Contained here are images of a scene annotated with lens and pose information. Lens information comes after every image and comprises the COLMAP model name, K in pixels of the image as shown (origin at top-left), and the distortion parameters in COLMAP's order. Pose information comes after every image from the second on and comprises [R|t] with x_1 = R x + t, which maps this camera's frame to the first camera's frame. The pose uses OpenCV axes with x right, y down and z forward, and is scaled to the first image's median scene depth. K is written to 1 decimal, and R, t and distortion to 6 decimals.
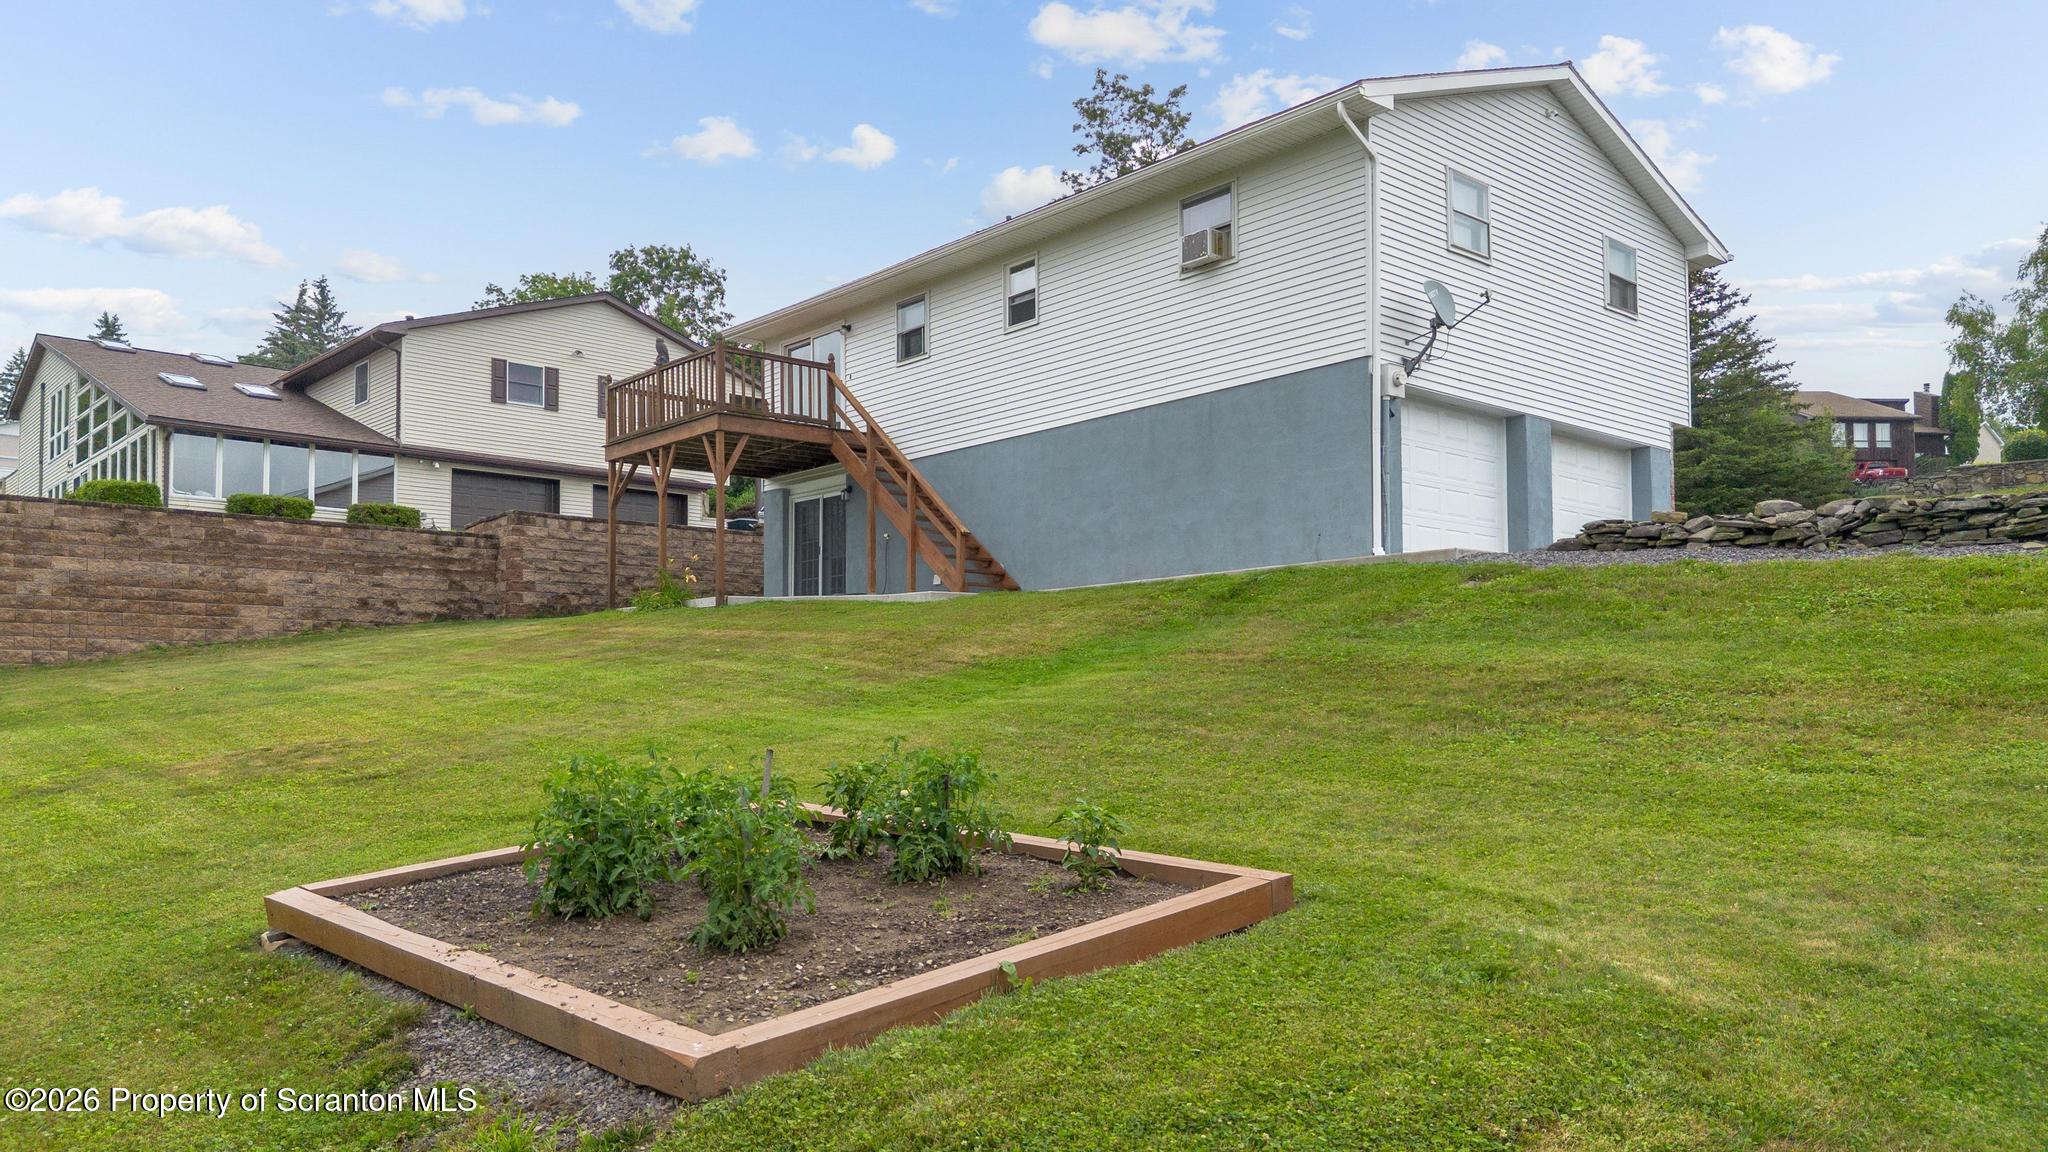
lens RADIAL K [[1452.3, 0, 1036.7], [0, 1452.3, 669.9], [0, 0, 1]] dist [0.063661, -0.064296]
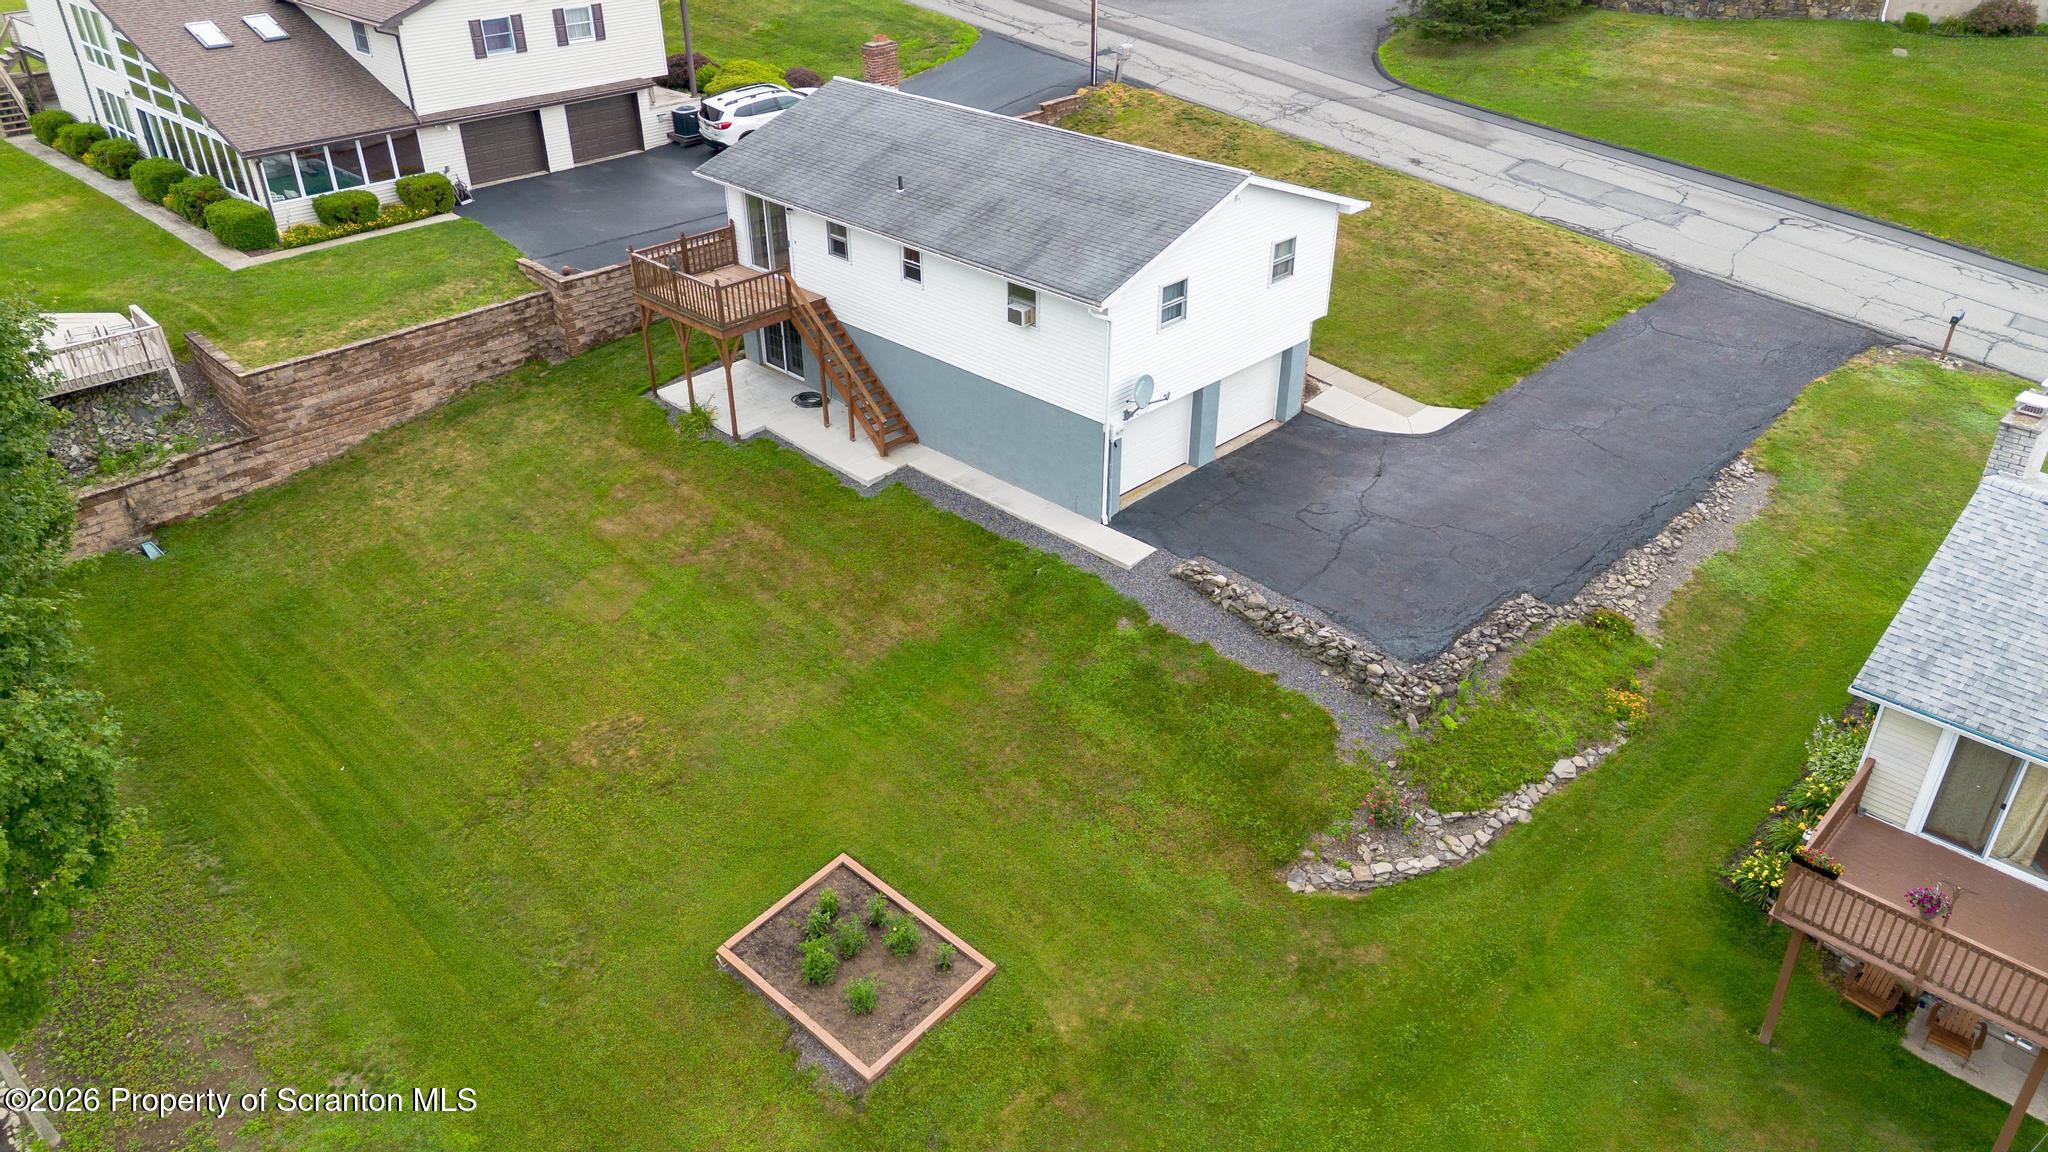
lens RADIAL K [[1446.4, 0, 1055.3], [0, 1446.4, 578.1], [0, 0, 1]] dist [0.055219, -0.064187]
pose [[0.997253, -0.028969, 0.068170, 0.022653], [-0.012787, 0.839194, 0.543682, -0.654382], [-0.072957, -0.543060, 0.836518, -0.398919]]
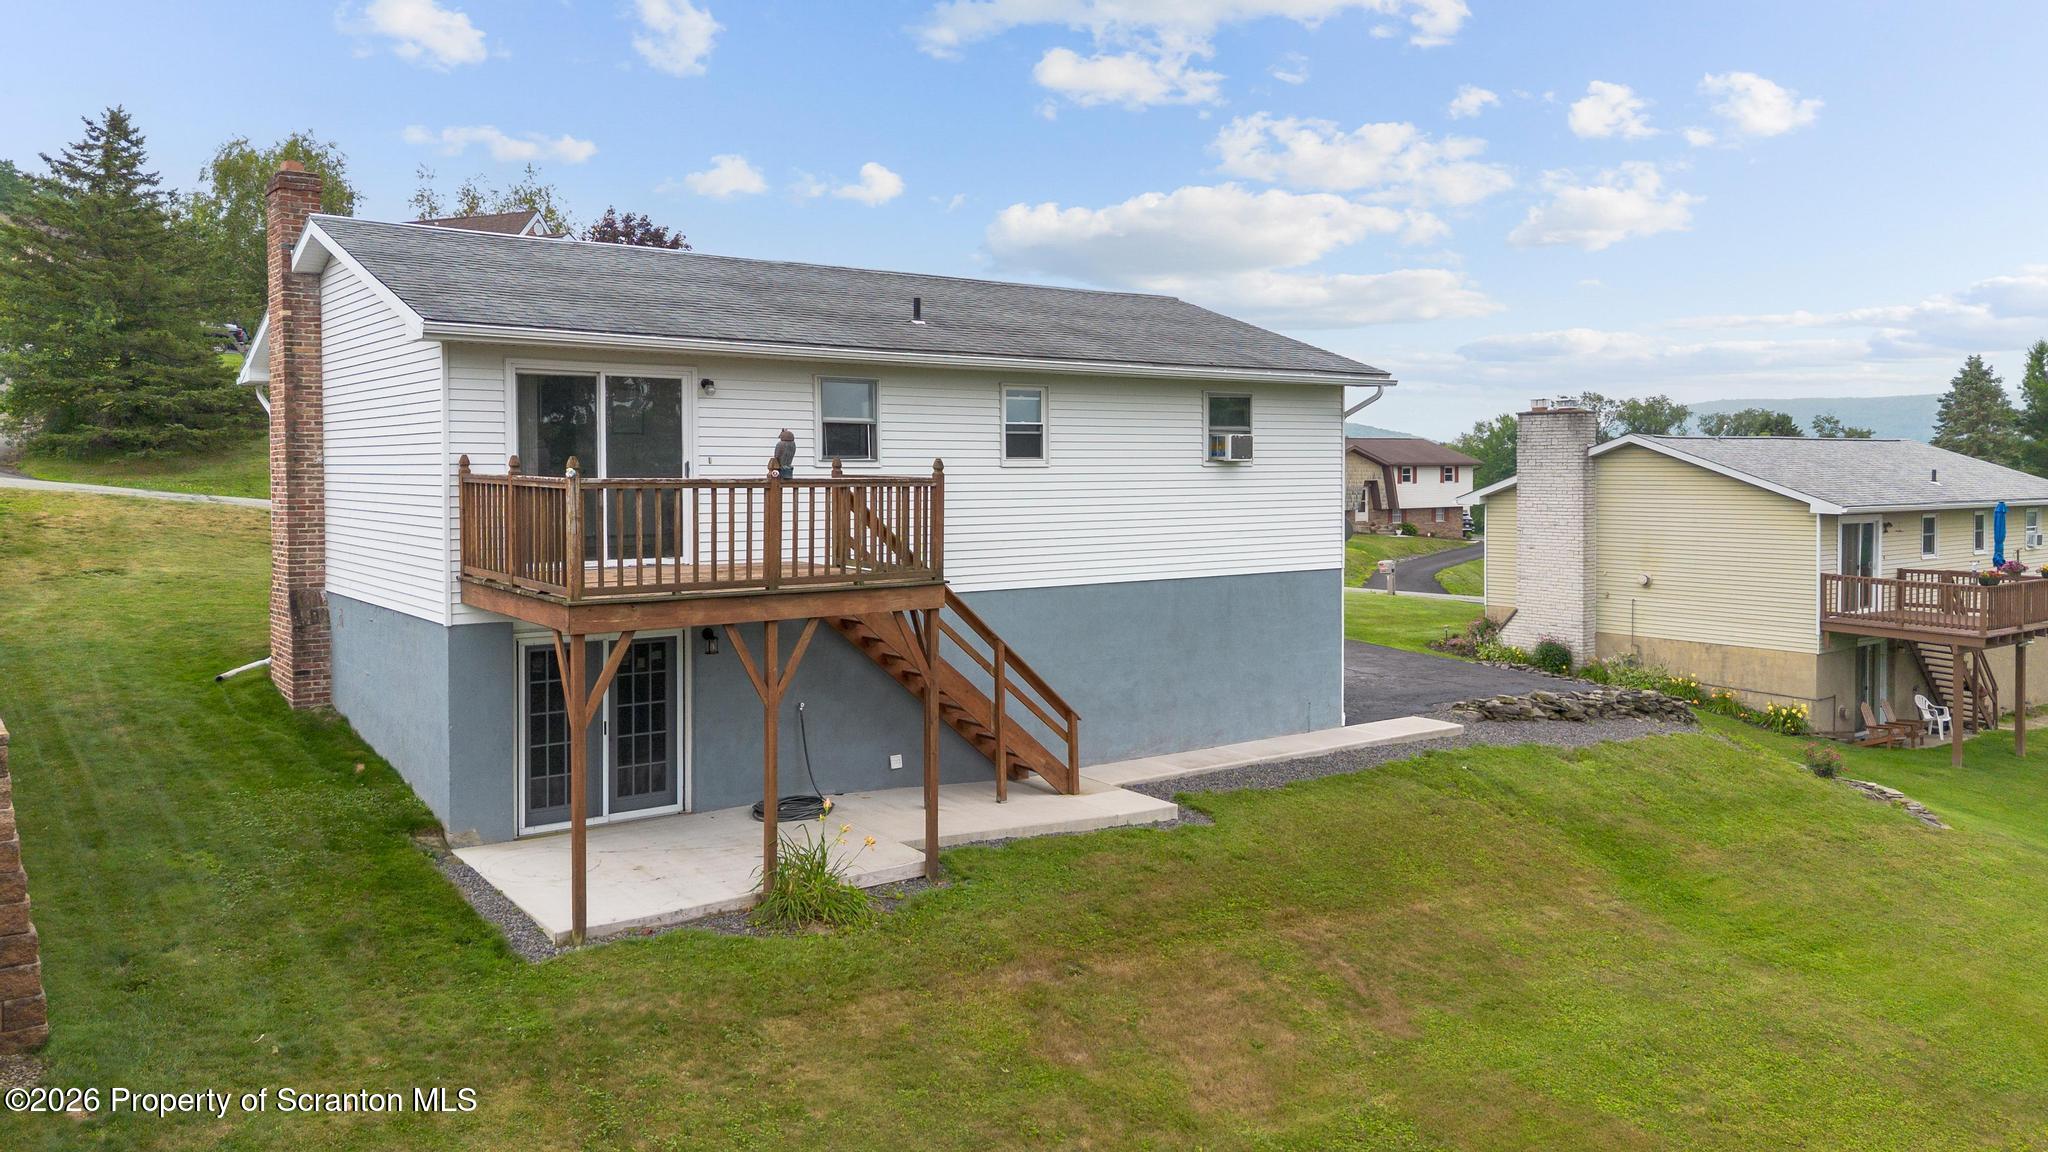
lens RADIAL K [[1474.7, 0, 1023.0], [0, 1474.7, 510.8], [0, 0, 1]] dist [0.044749, -0.068749]
pose [[0.087143, -0.027251, 0.995823, -0.699631], [-0.036587, 0.998864, 0.030536, -0.184524], [-0.995524, -0.039095, 0.086047, 0.729500]]
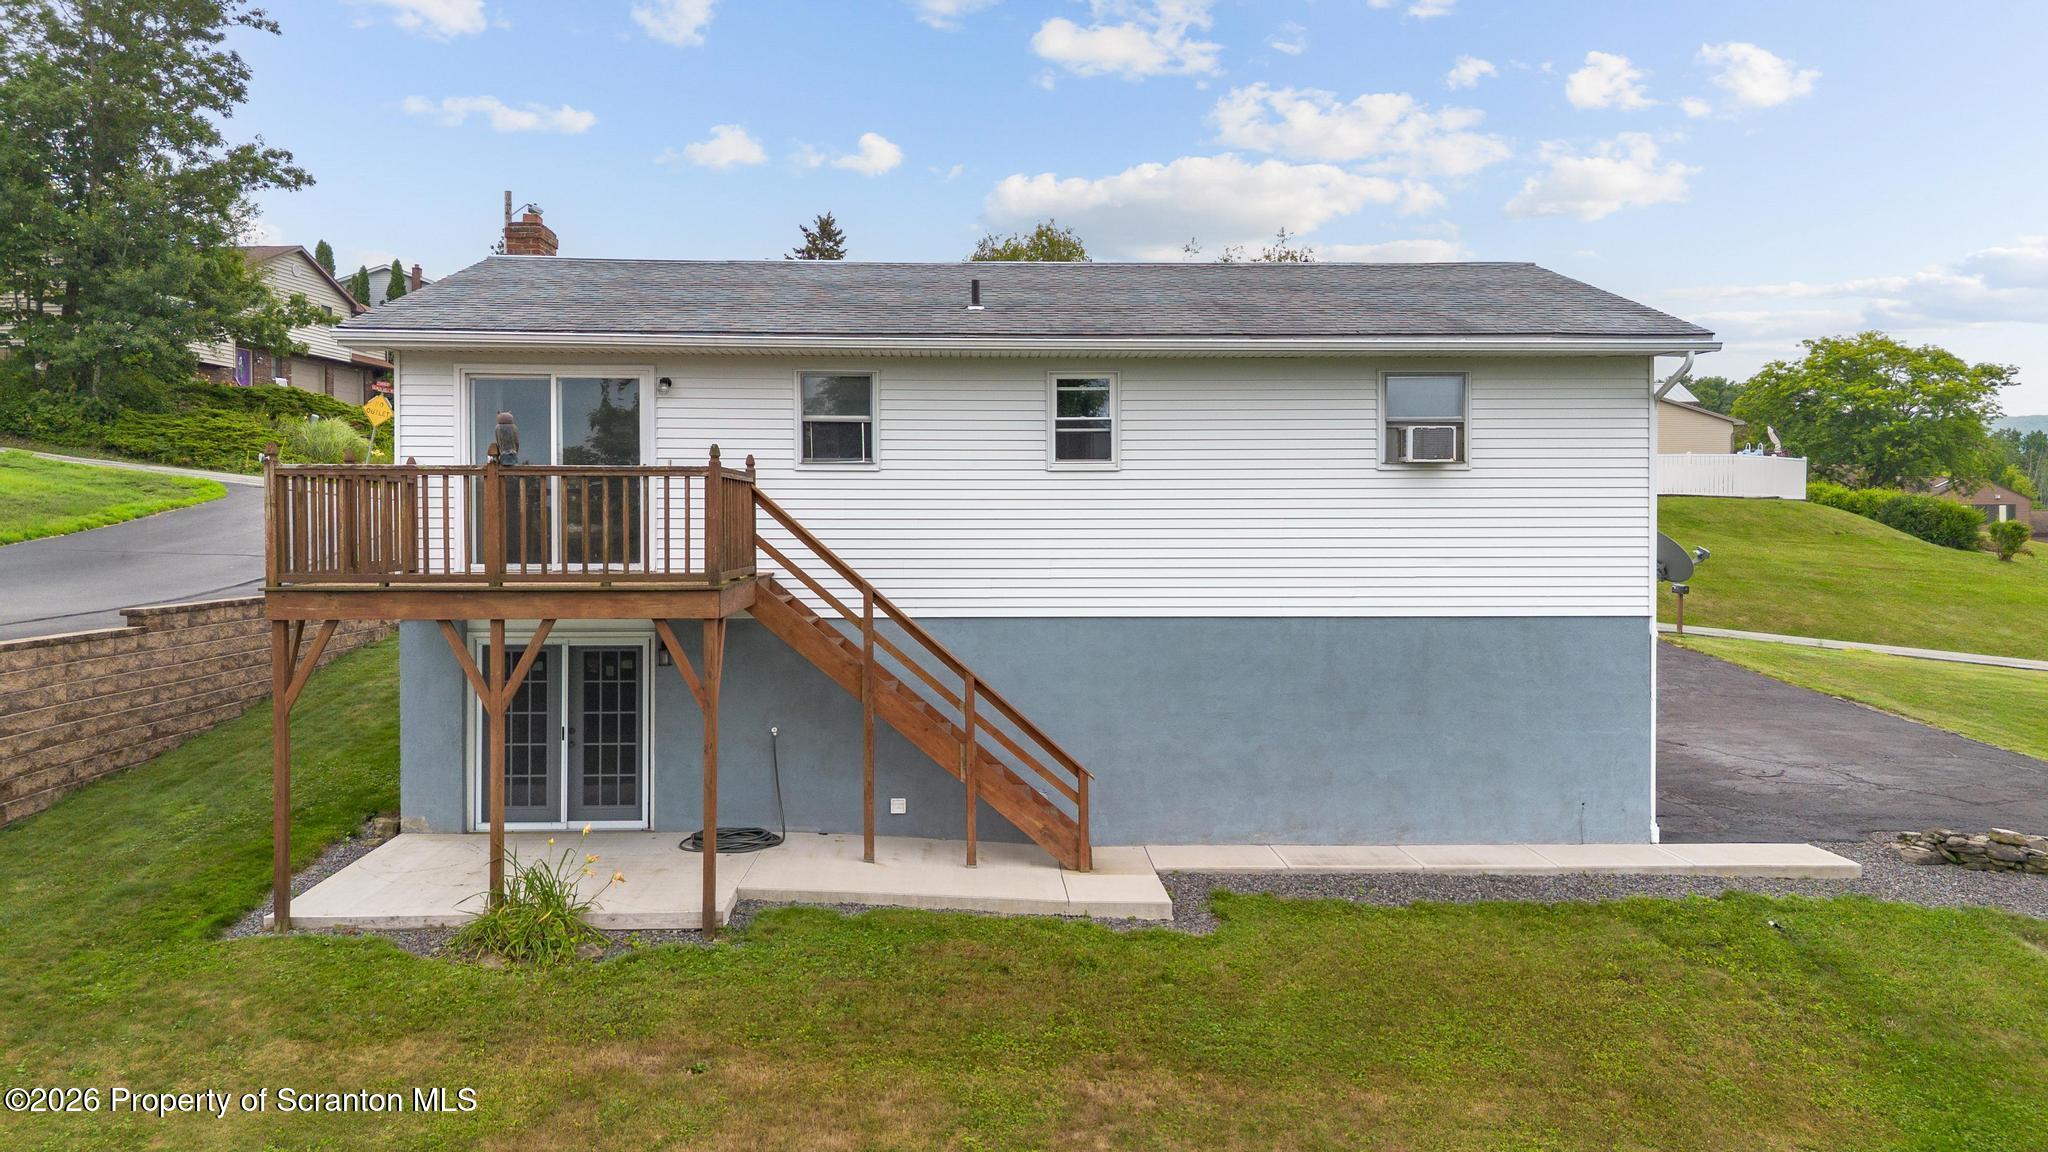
lens RADIAL K [[1449.3, 0, 1019.5], [0, 1449.3, 546.5], [0, 0, 1]] dist [0.057181, -0.063786]
pose [[0.646061, -0.003646, 0.763277, -0.456736], [-0.029901, 0.999100, 0.030082, -0.170709], [-0.762700, -0.042258, 0.645370, 0.441483]]
